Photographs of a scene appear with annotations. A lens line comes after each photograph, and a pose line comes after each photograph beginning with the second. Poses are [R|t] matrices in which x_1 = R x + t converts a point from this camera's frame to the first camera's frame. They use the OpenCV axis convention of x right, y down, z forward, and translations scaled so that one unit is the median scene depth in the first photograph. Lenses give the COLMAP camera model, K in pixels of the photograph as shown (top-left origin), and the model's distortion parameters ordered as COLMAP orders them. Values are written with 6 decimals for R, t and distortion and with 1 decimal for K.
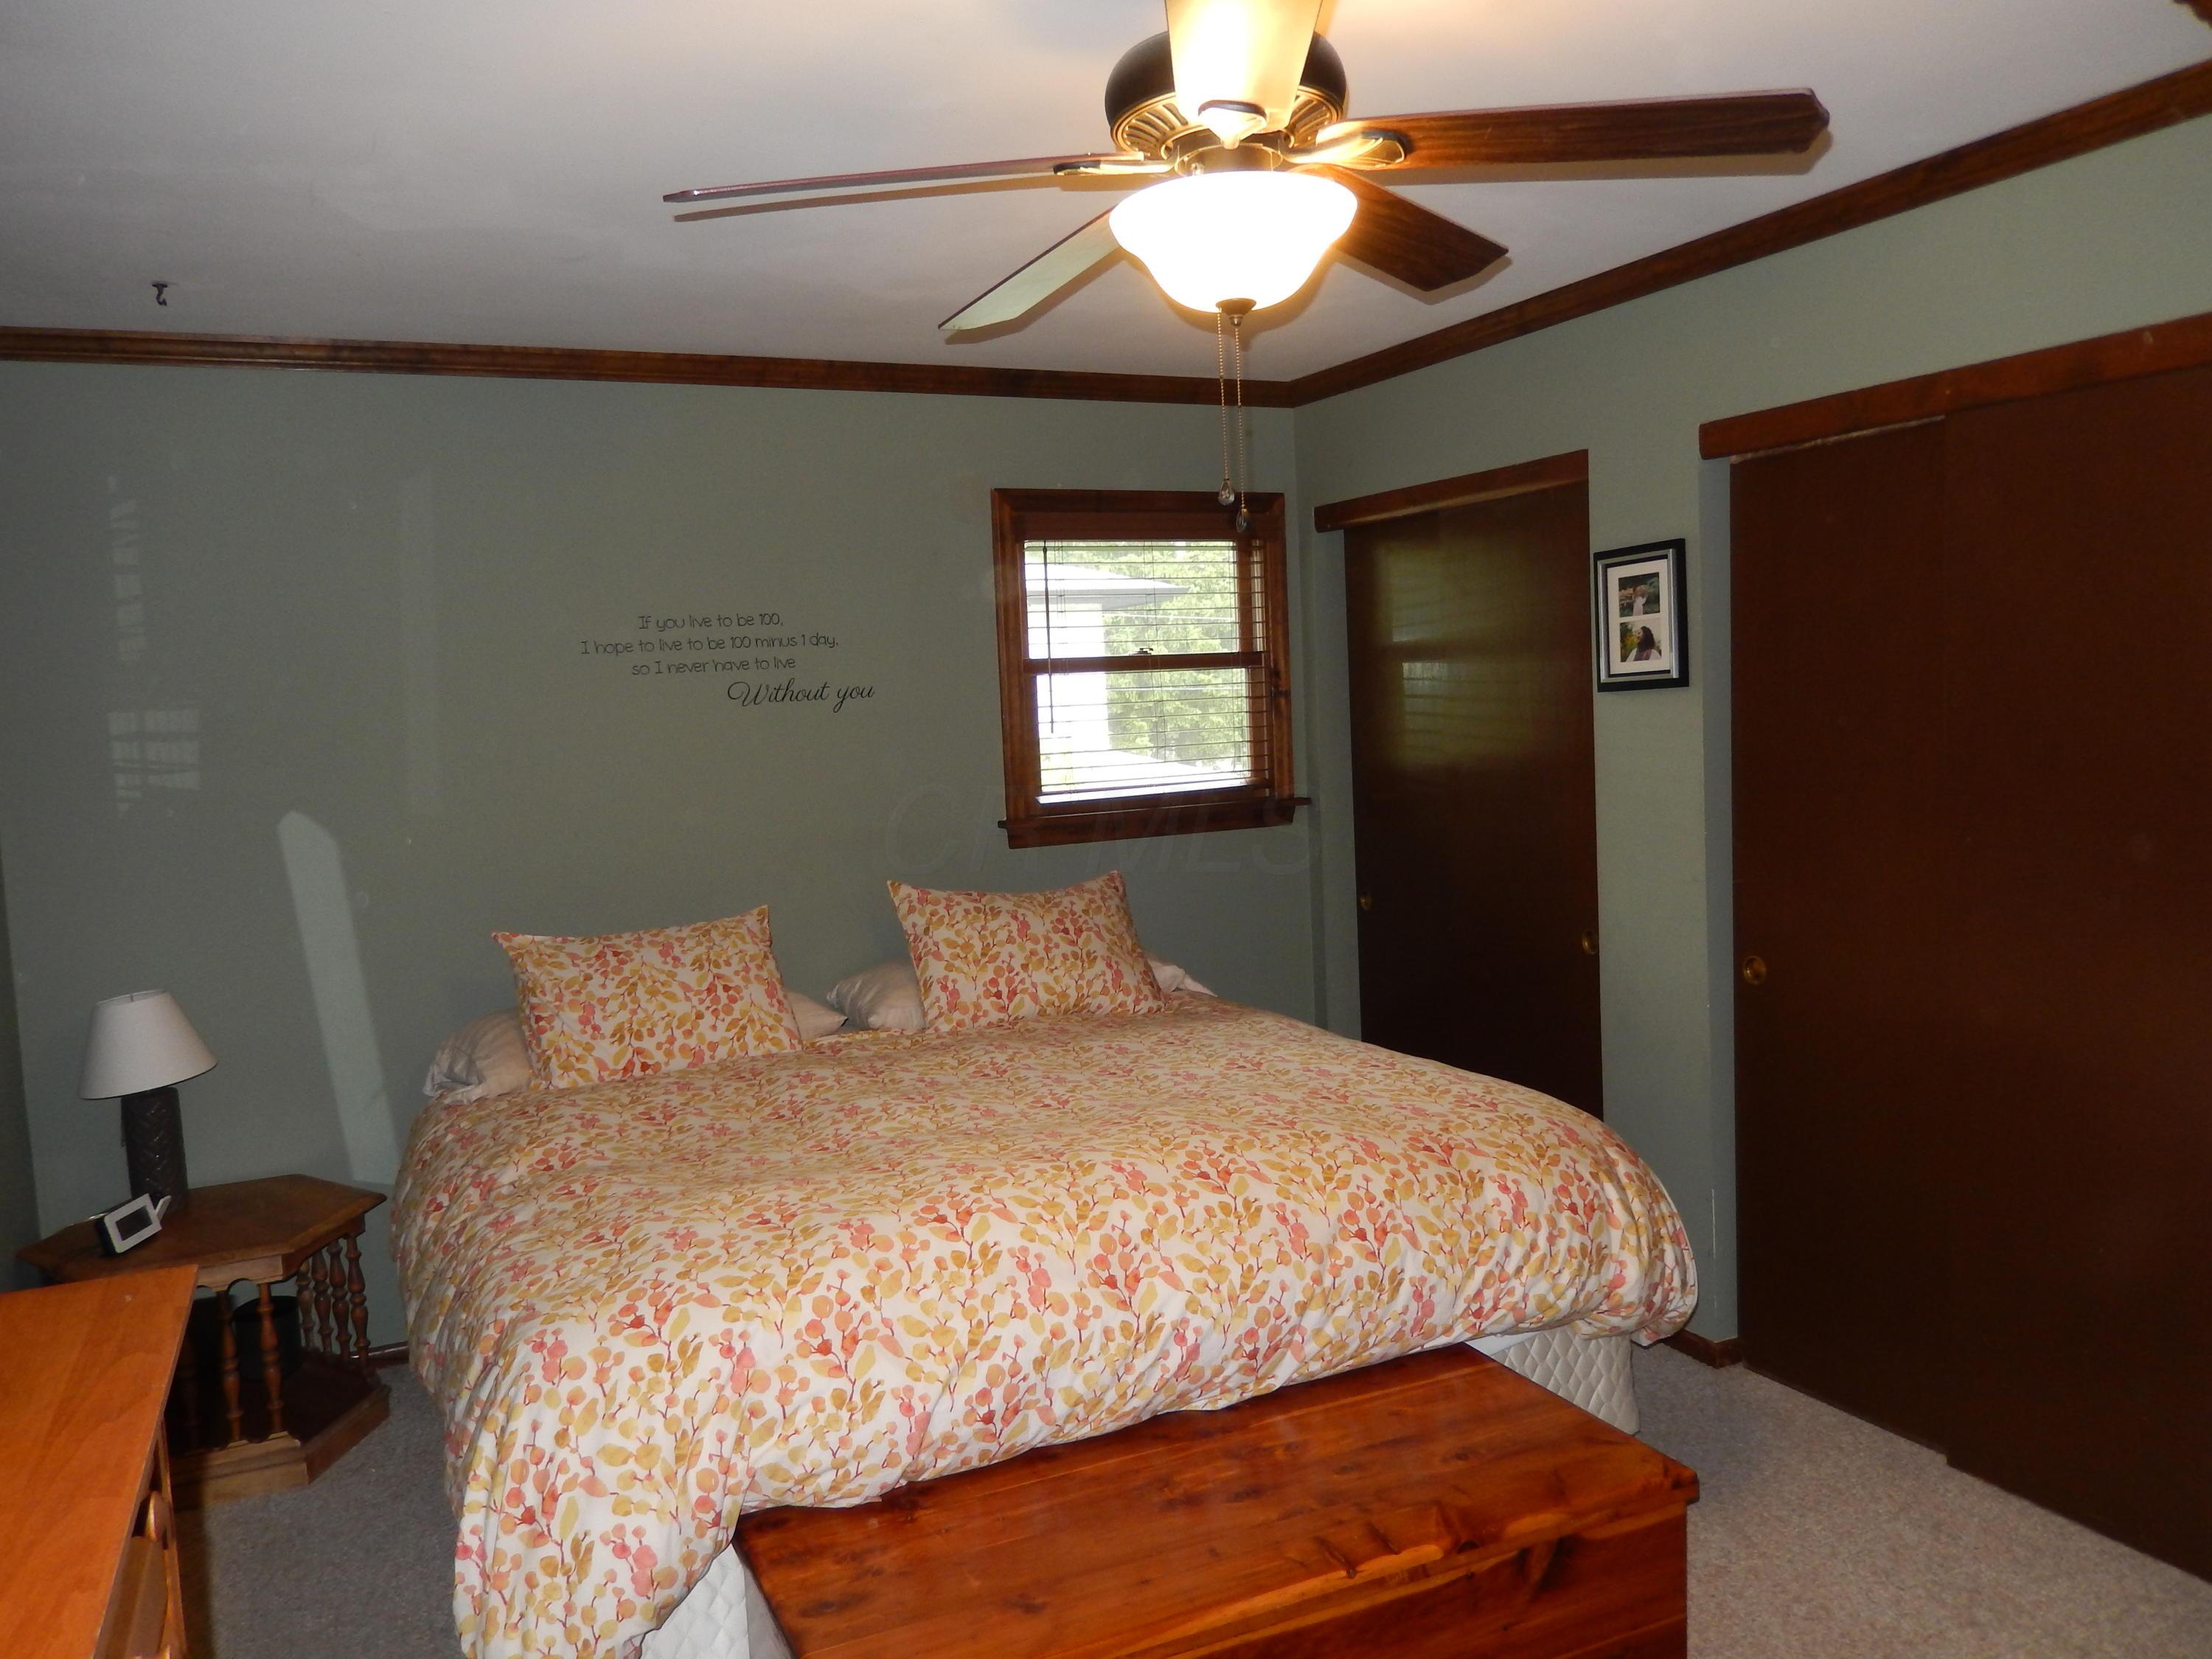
lens RADIAL K [[1663.6, 0, 1120.6], [0, 1663.6, 820.9], [0, 0, 1]] dist [-0.008201, 0.006711]
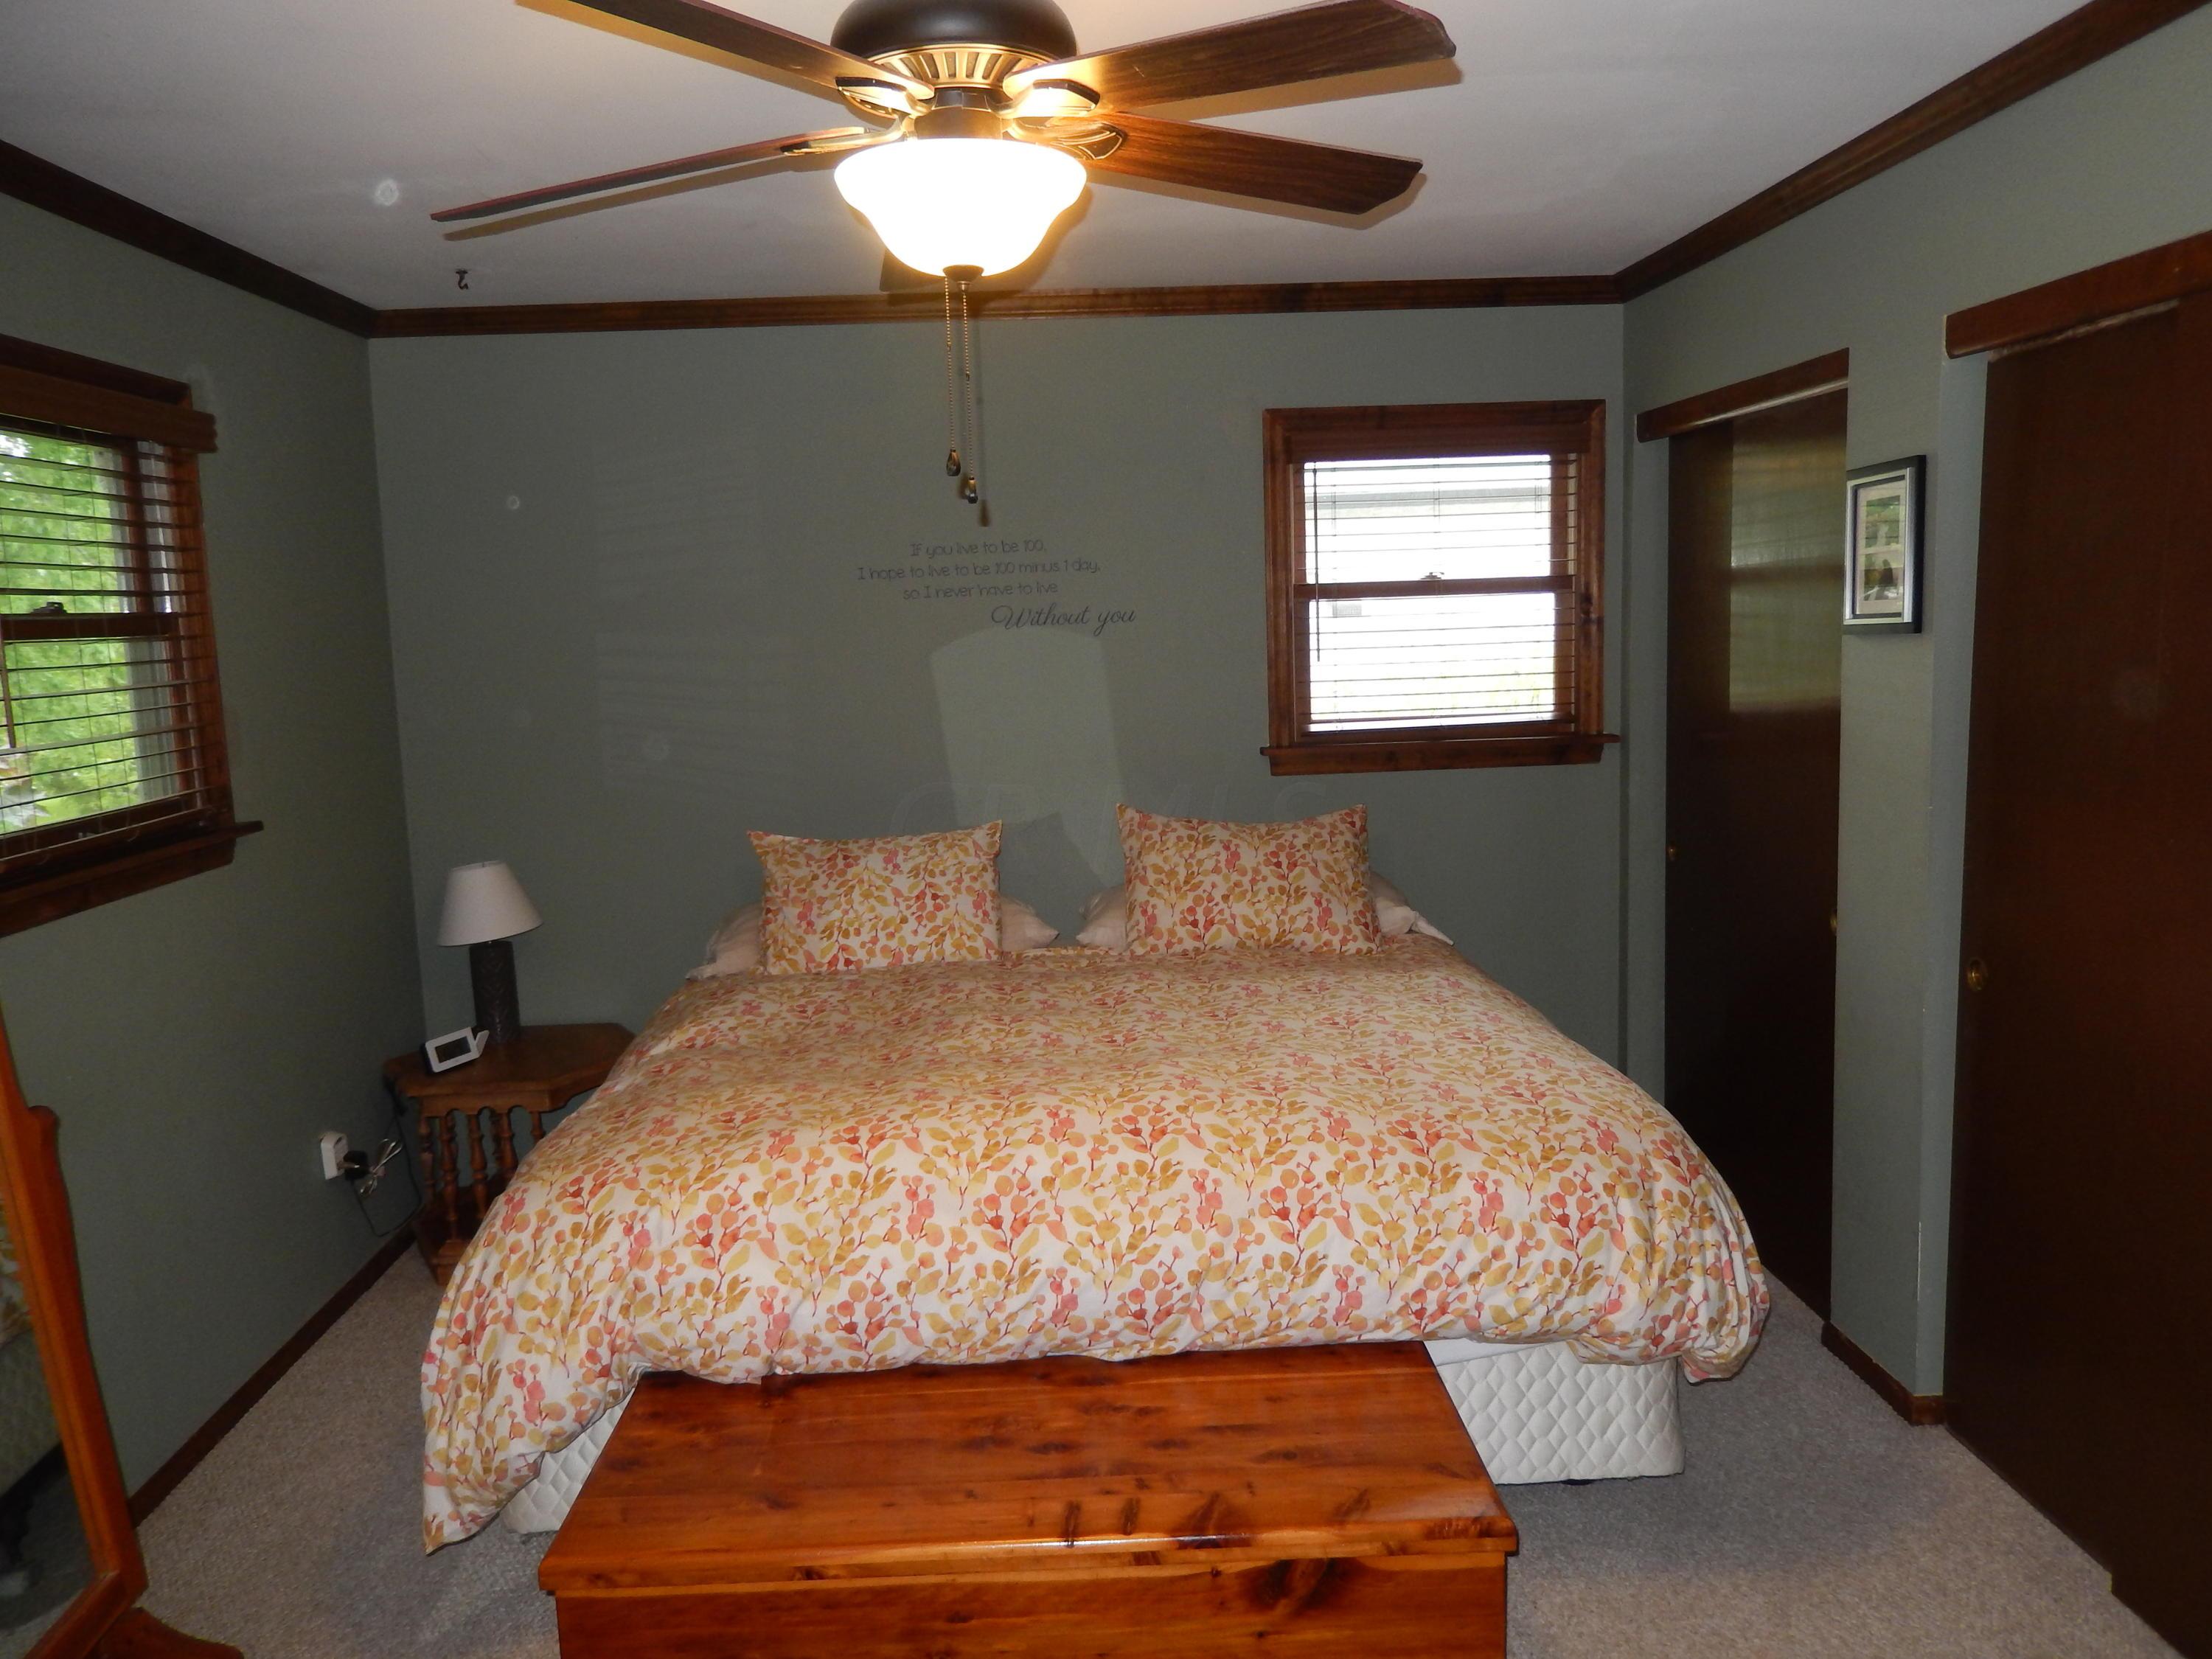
lens RADIAL K [[1663.6, 0, 1142.1], [0, 1663.6, 835.7], [0, 0, 1]] dist [-0.008201, 0.006711]
pose [[0.920185, 0.066387, -0.385815, 0.312419], [-0.036651, 0.995797, 0.083931, -0.035463], [0.389765, -0.063092, 0.918751, 0.067317]]
